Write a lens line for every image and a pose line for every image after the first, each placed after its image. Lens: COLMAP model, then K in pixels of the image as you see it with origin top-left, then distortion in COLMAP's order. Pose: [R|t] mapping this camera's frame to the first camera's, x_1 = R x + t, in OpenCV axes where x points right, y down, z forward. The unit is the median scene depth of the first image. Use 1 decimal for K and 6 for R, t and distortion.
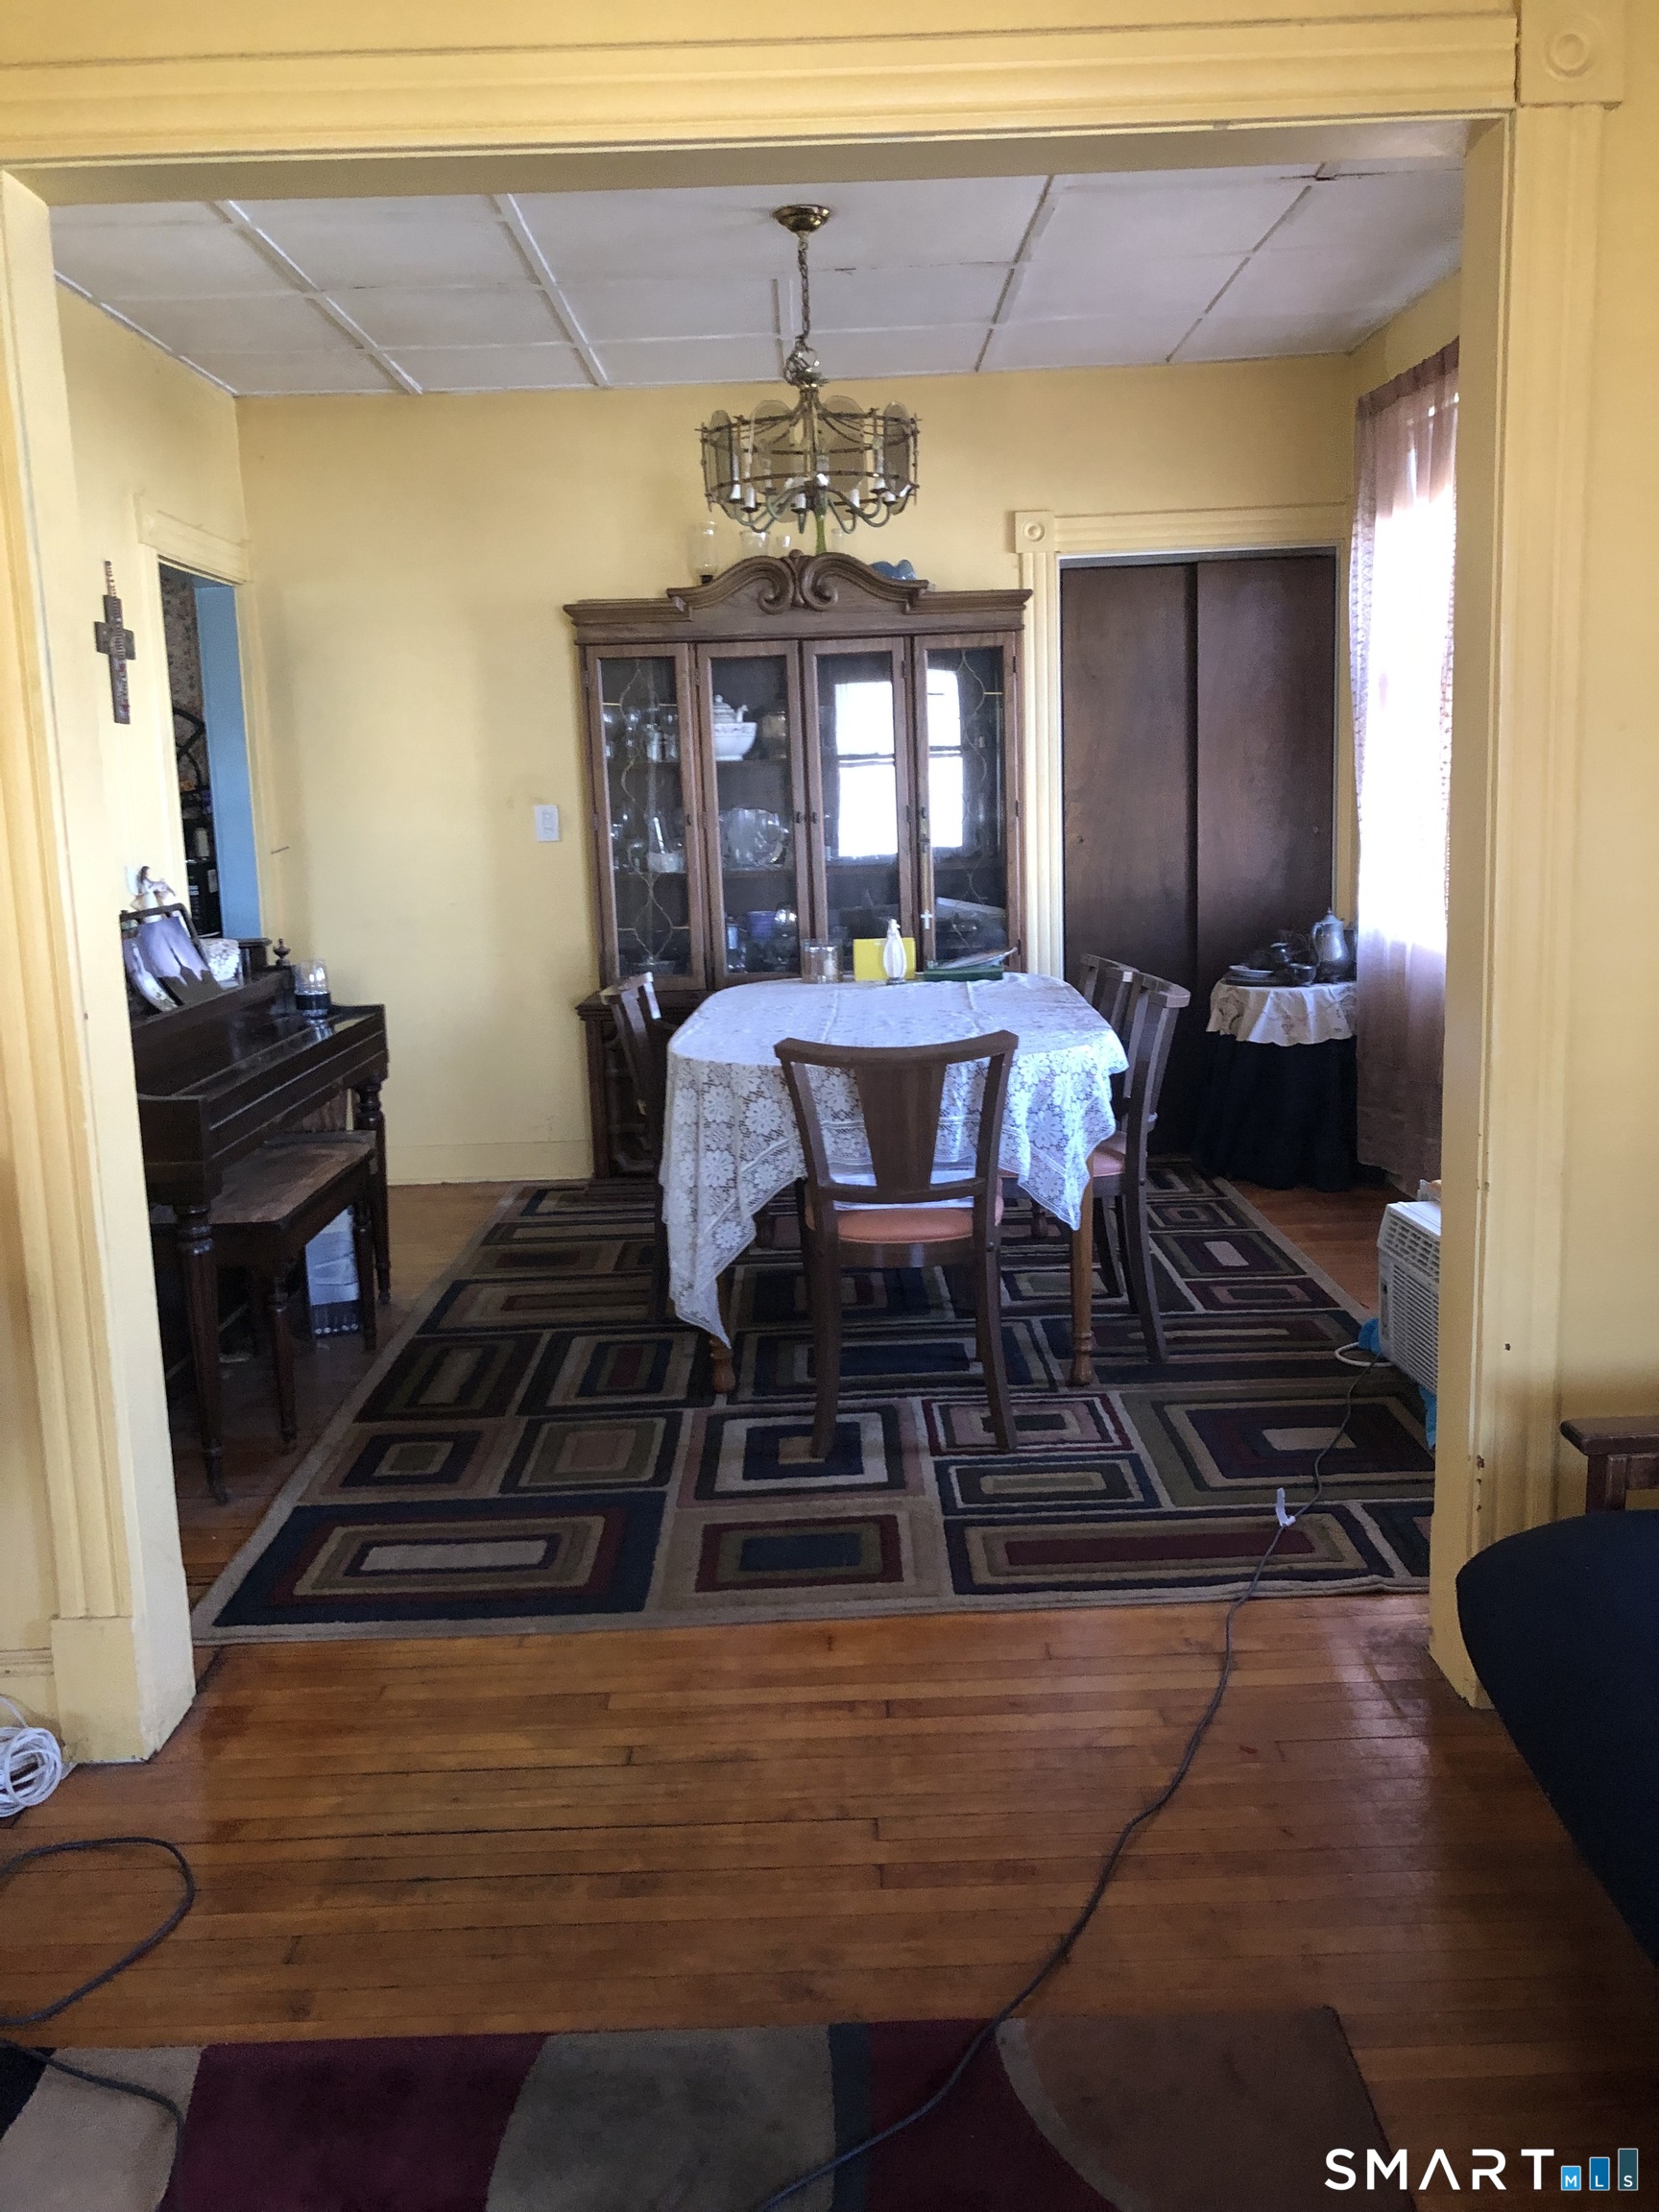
lens RADIAL K [[1800.0, 0, 834.9], [0, 1800.0, 1089.0], [0, 0, 1]] dist [0.023588, -0.029131]
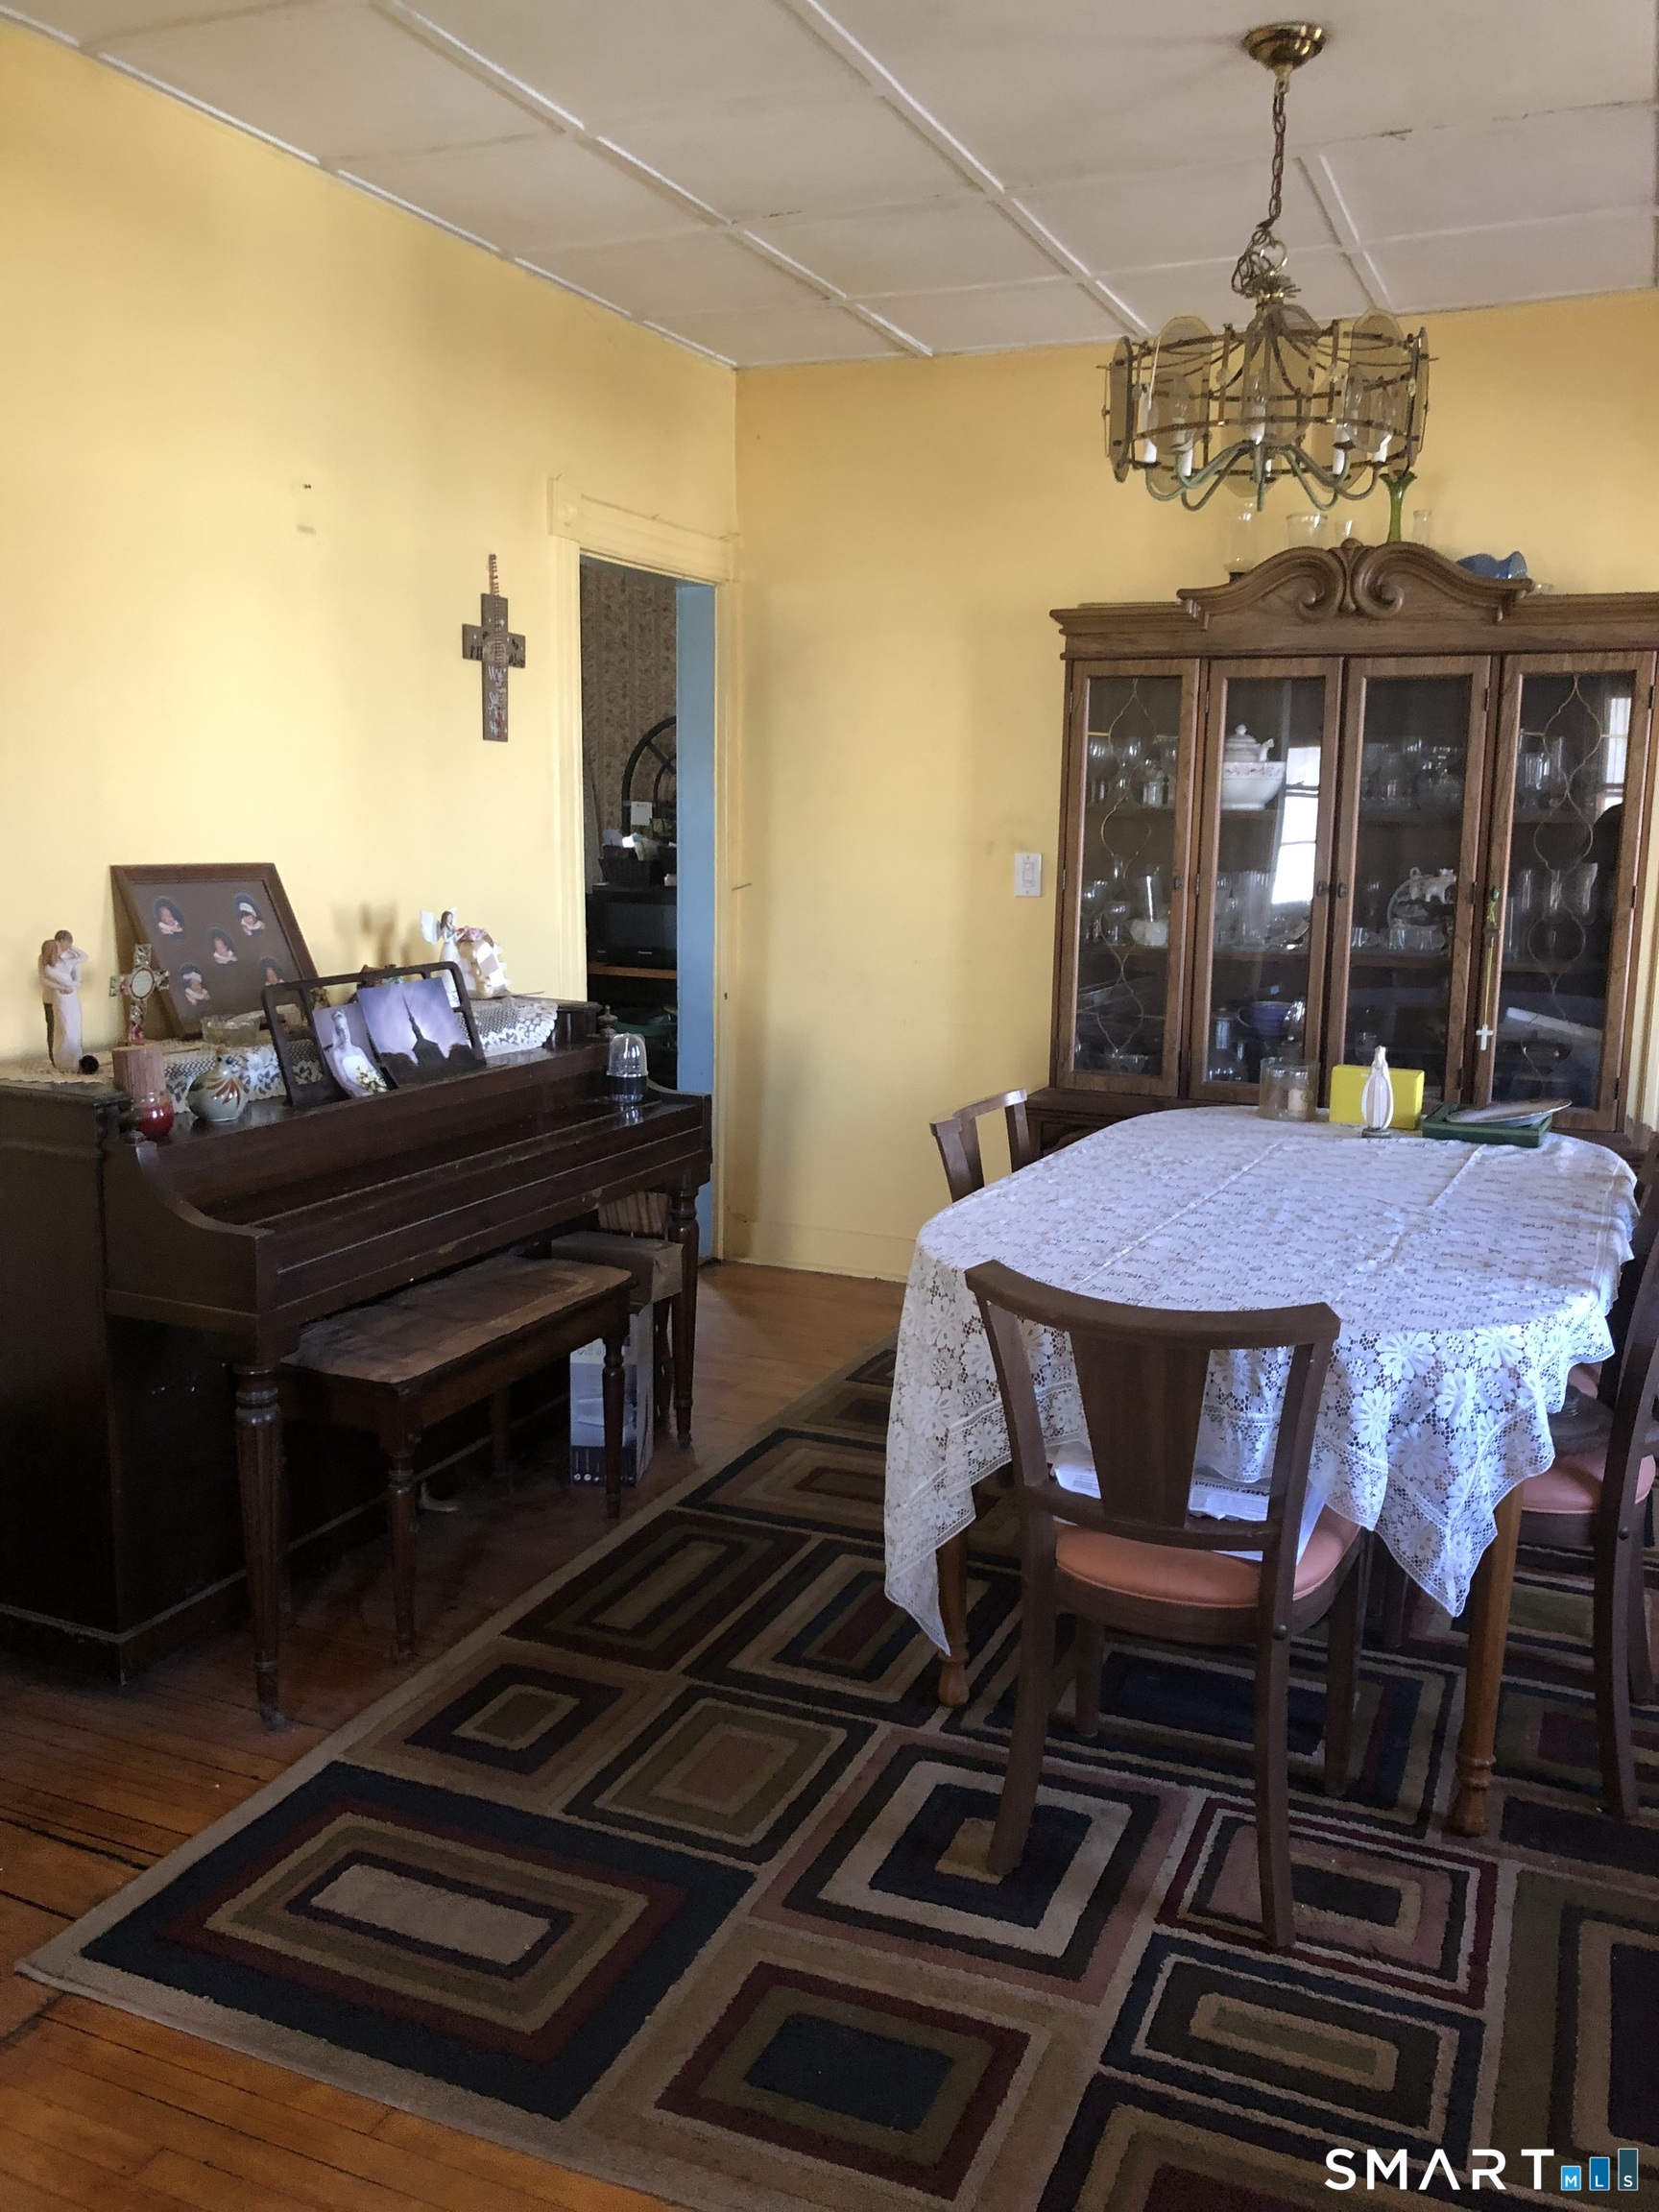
lens RADIAL K [[1800.0, 0, 842.7], [0, 1800.0, 1129.3], [0, 0, 1]] dist [0.023588, -0.029131]
pose [[0.913355, 0.120466, -0.388935, 0.149876], [-0.112947, 0.992703, 0.042233, -0.084944], [0.391184, 0.005355, 0.920297, 0.309139]]
